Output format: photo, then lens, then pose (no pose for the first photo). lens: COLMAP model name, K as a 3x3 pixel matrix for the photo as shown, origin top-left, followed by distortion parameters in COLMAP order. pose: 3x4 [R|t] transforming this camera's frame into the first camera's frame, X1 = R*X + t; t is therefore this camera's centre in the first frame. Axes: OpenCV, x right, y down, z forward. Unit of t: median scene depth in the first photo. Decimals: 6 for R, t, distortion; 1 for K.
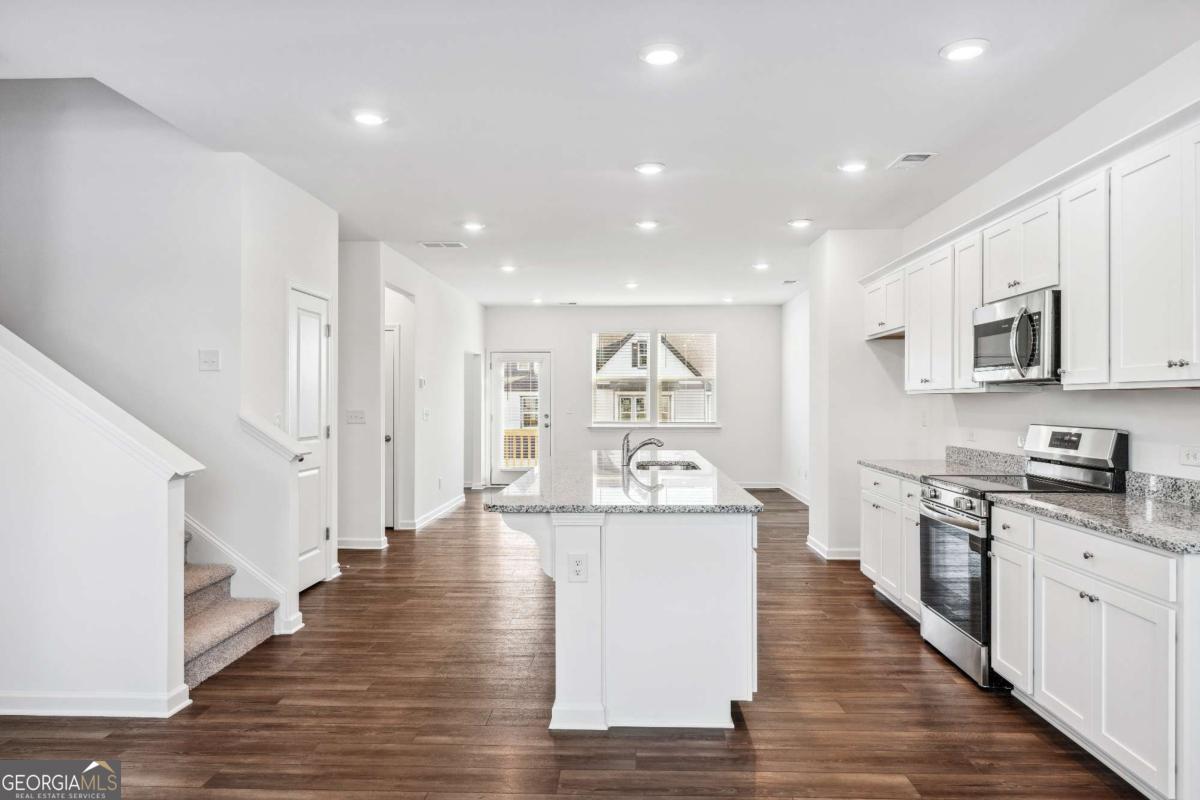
lens RADIAL K [[766.2, 0, 598.8], [0, 766.2, 404.9], [0, 0, 1]] dist [0.006302, 0.001269]
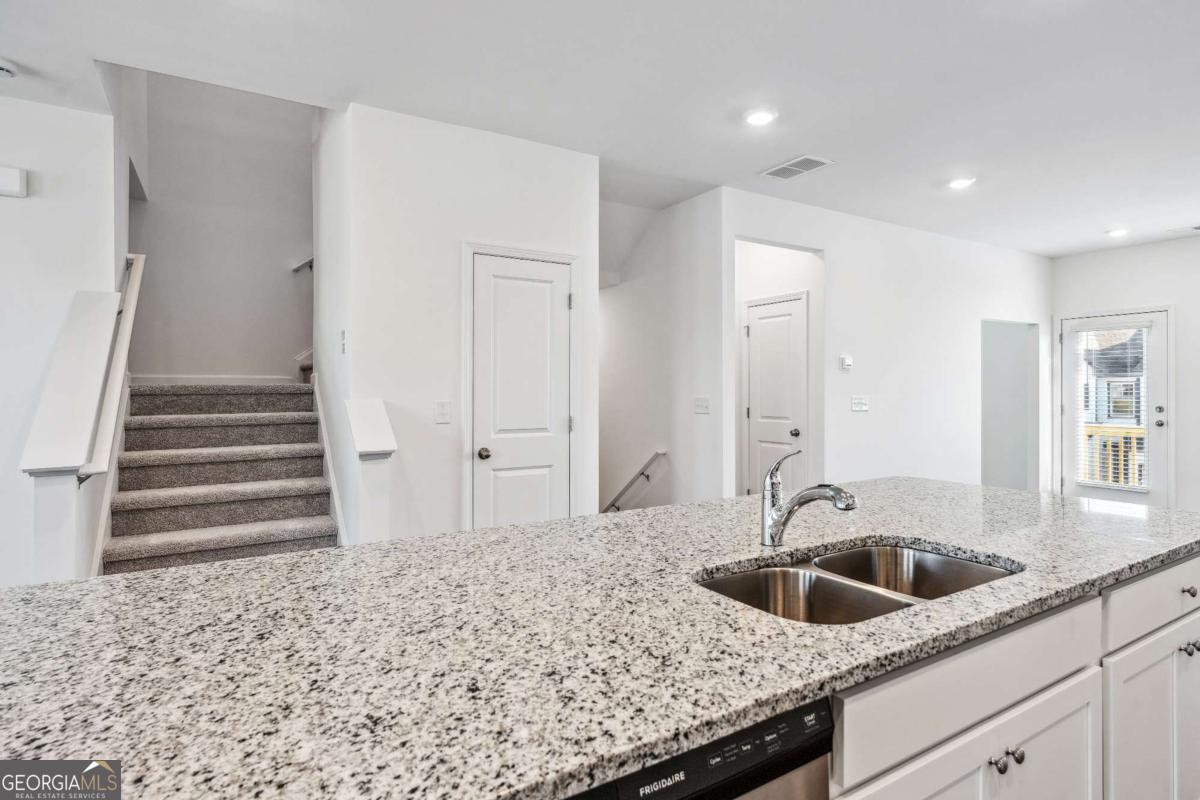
lens RADIAL K [[615.2, 0, 595.1], [0, 615.2, 392.1], [0, 0, 1]] dist [-0.021359, -0.000251]
pose [[0.540123, 0.001572, -0.841585, 0.232177], [-0.002353, 0.999997, 0.000357, 0.000604], [0.841583, 0.001788, 0.540125, 0.708238]]
